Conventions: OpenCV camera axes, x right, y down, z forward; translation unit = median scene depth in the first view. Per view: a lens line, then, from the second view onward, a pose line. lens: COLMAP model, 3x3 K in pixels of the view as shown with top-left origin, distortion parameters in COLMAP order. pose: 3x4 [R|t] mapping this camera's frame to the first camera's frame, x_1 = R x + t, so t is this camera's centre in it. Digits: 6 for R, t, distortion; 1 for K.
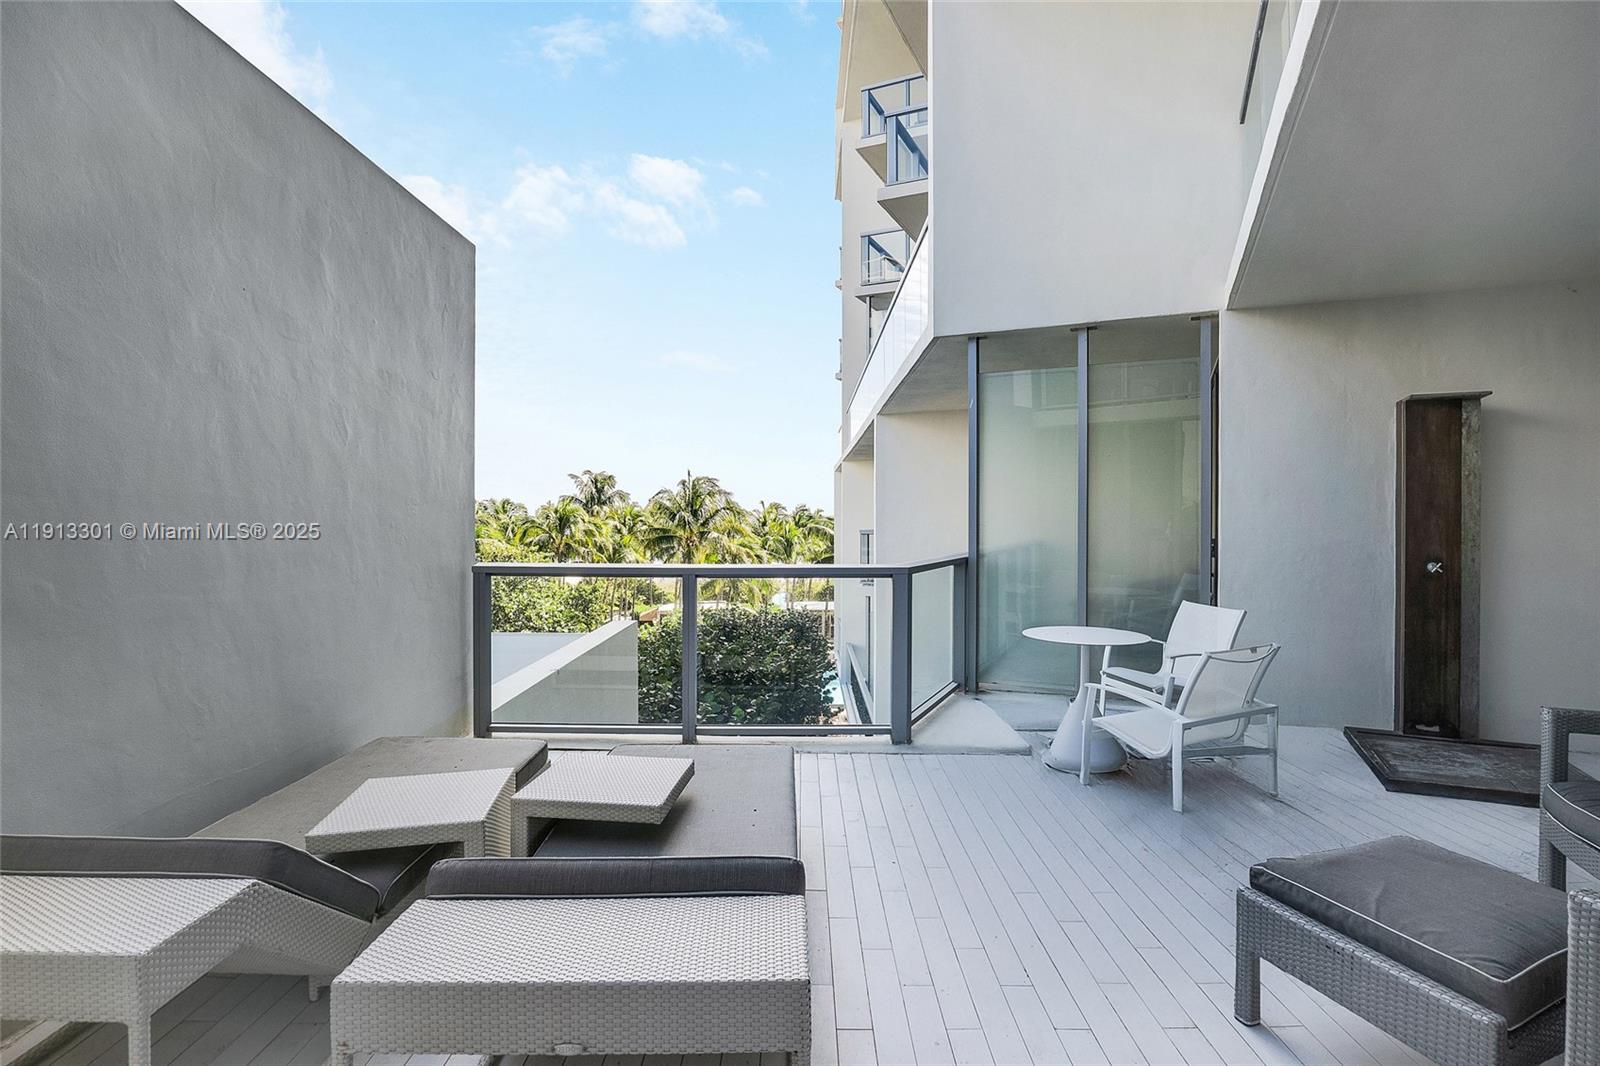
lens RADIAL K [[783.9, 0, 802.4], [0, 783.9, 517.1], [0, 0, 1]] dist [-0.020069, 0.000791]
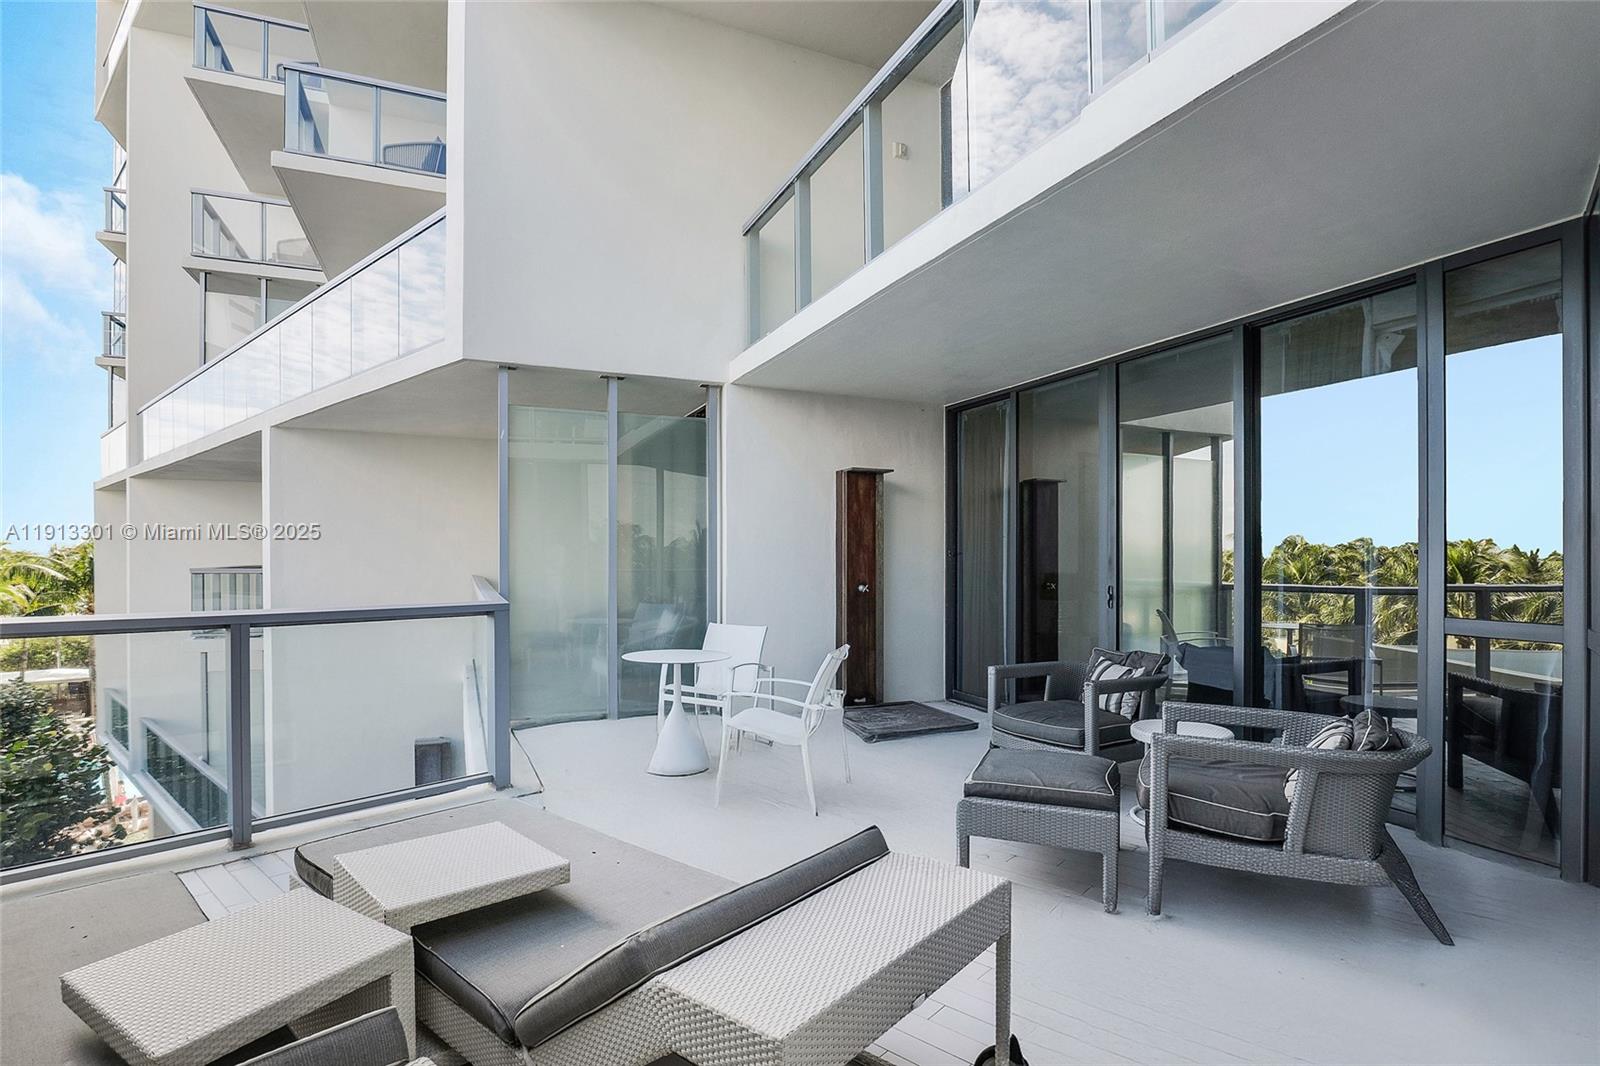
lens RADIAL K [[801.0, 0, 801.3], [0, 801.0, 547.3], [0, 0, 1]] dist [-0.024180, 0.000082]
pose [[0.668743, 0.009898, 0.743428, -0.350596], [-0.003604, 0.999943, -0.010071, 0.004218], [-0.743485, 0.004056, 0.668740, 0.082123]]
